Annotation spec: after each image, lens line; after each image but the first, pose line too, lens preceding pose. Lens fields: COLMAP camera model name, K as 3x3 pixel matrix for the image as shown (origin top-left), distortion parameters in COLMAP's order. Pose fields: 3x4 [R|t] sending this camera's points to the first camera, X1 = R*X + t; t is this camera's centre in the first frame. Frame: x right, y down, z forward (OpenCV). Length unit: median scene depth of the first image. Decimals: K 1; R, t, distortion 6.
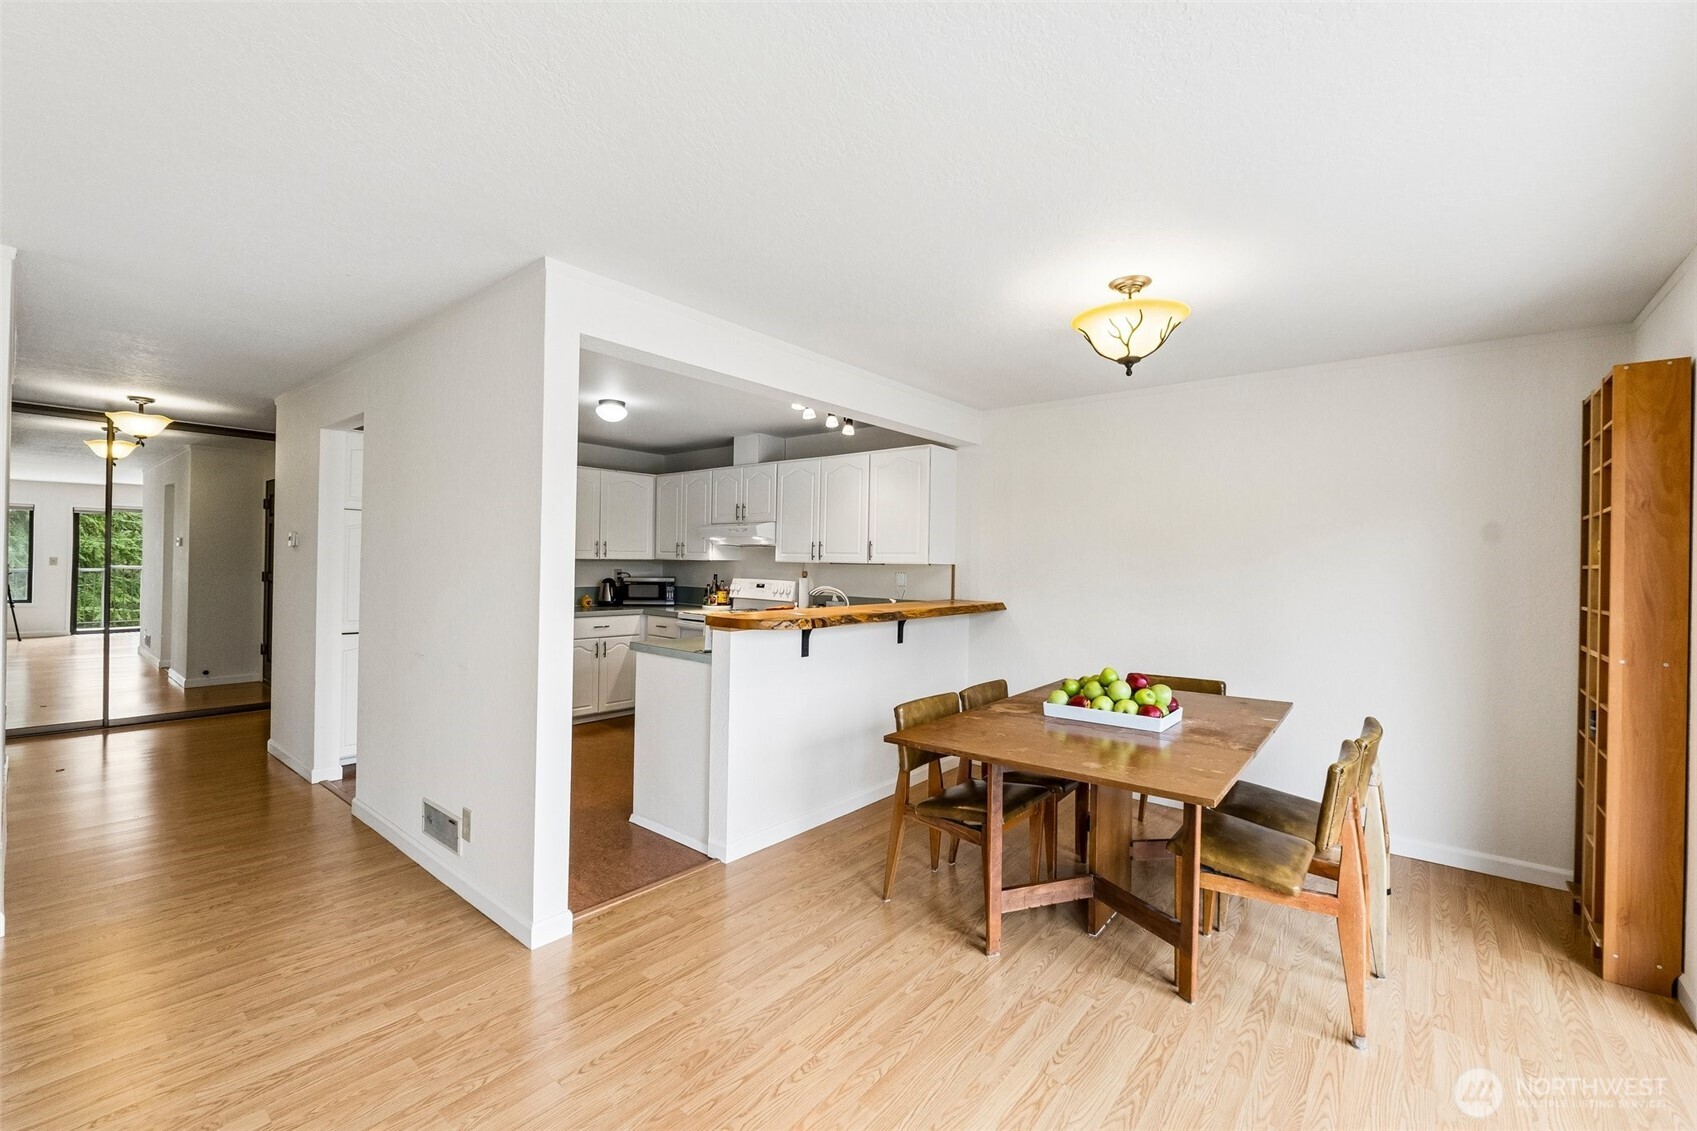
lens RADIAL K [[703.1, 0, 848.5], [0, 703.1, 565.5], [0, 0, 1]] dist [-0.007908, -0.000789]
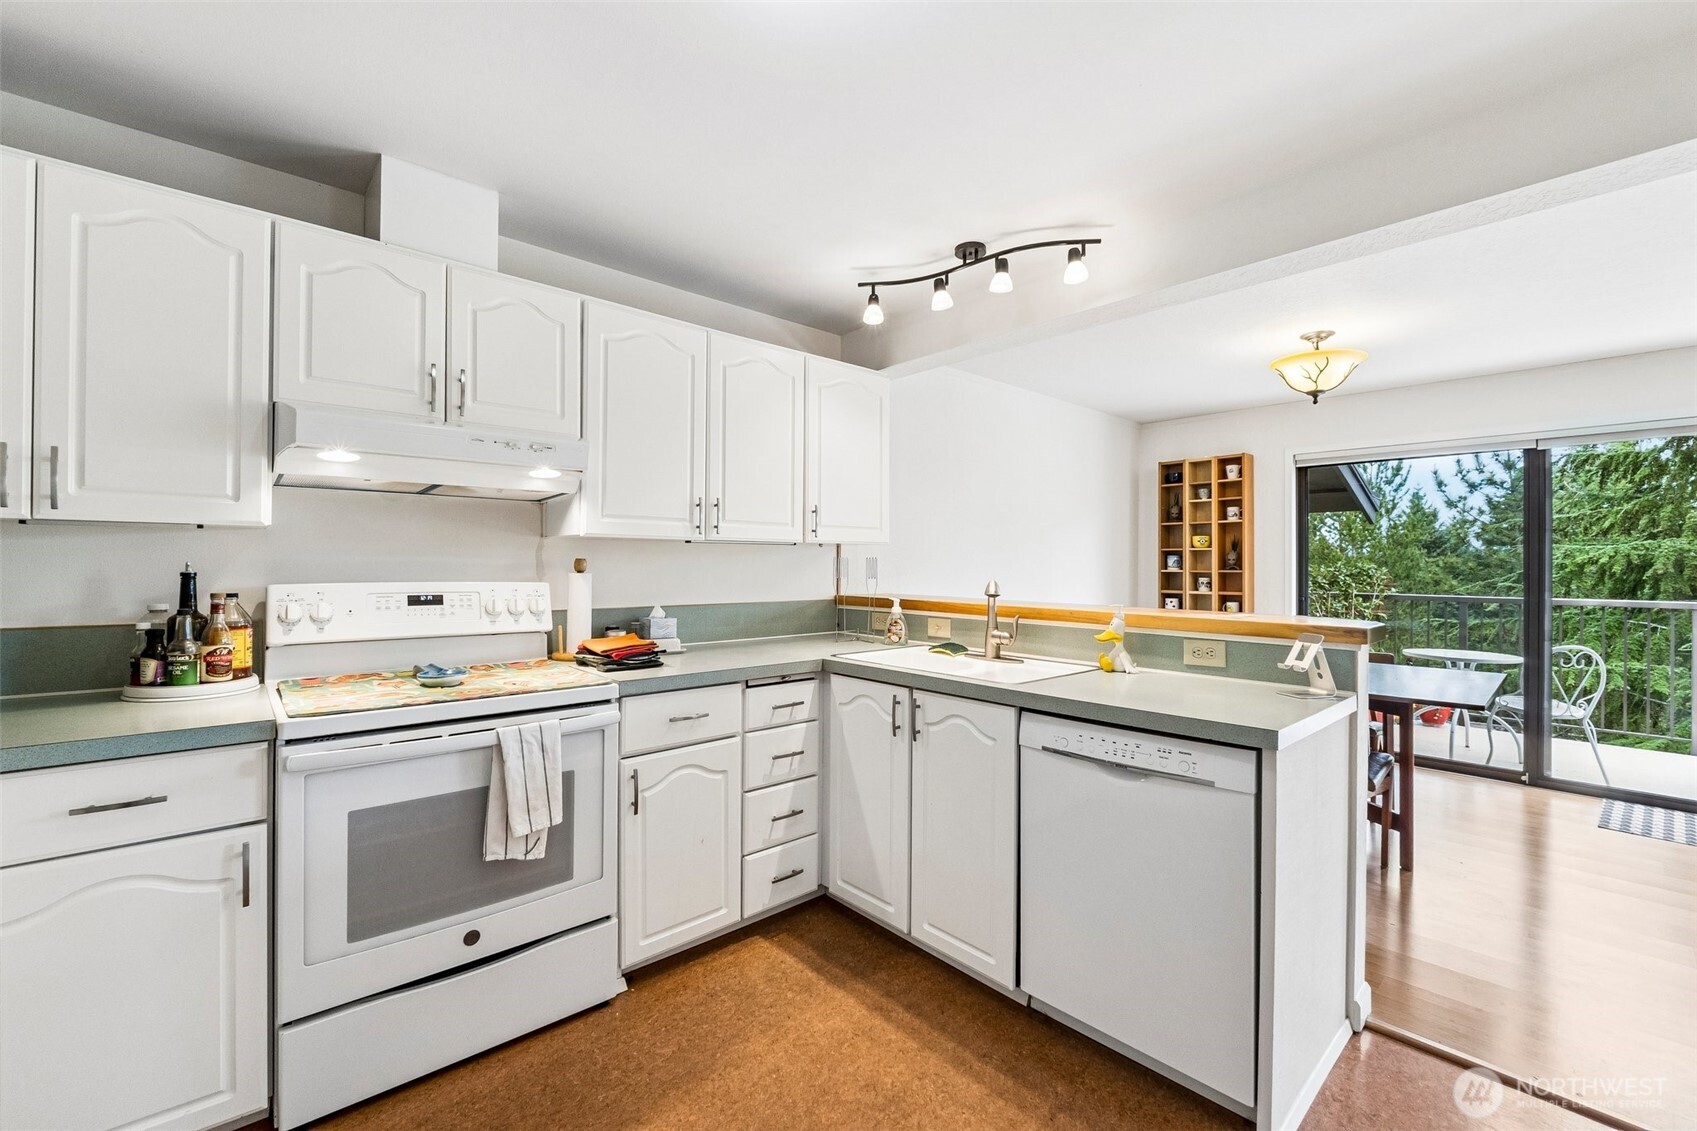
lens RADIAL K [[703.1, 0, 848.5], [0, 703.1, 565.5], [0, 0, 1]] dist [-0.007908, -0.000789]
pose [[0.140603, -0.022333, 0.989814, -0.453200], [-0.001399, 0.999740, 0.022756, 0.002316], [-0.990065, -0.004584, 0.140536, 0.728376]]
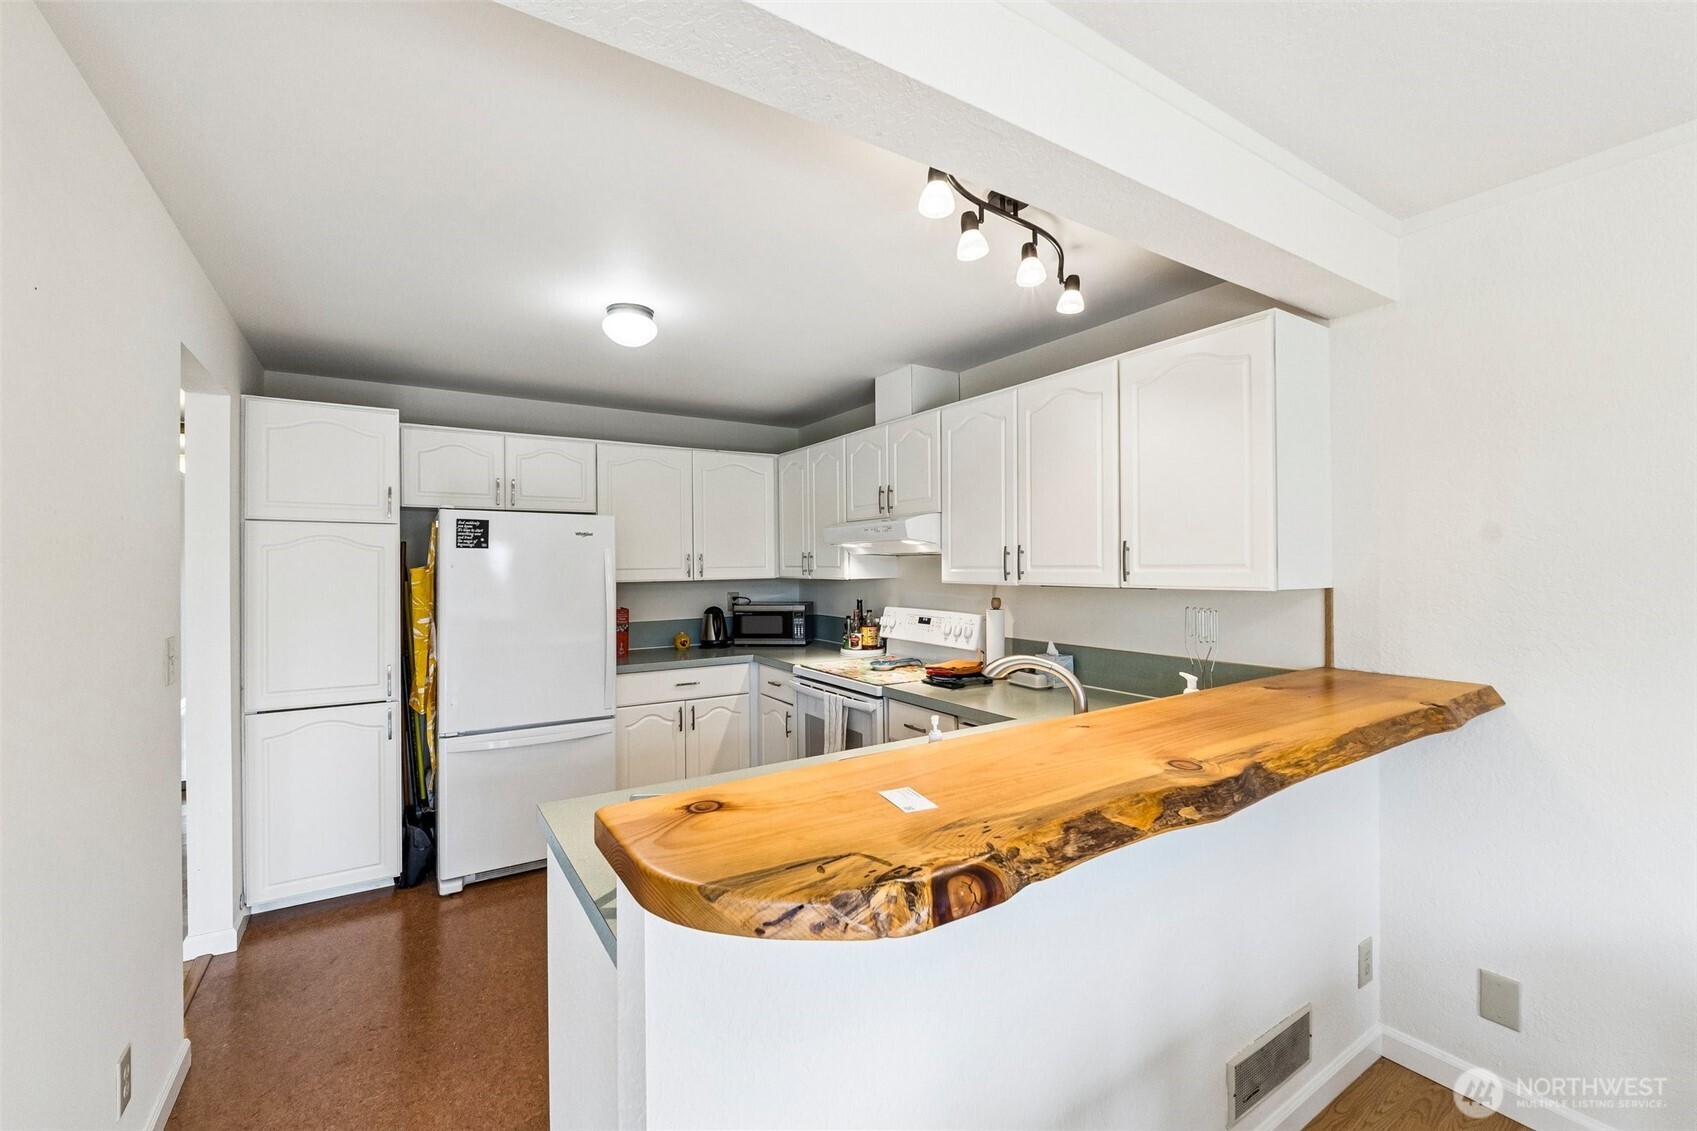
lens RADIAL K [[703.1, 0, 848.5], [0, 703.1, 565.5], [0, 0, 1]] dist [-0.007908, -0.000789]
pose [[0.952414, -0.023962, -0.303864, -0.002699], [0.022993, 0.999713, -0.006767, -0.015873], [0.303939, -0.000541, 0.952691, 0.403625]]
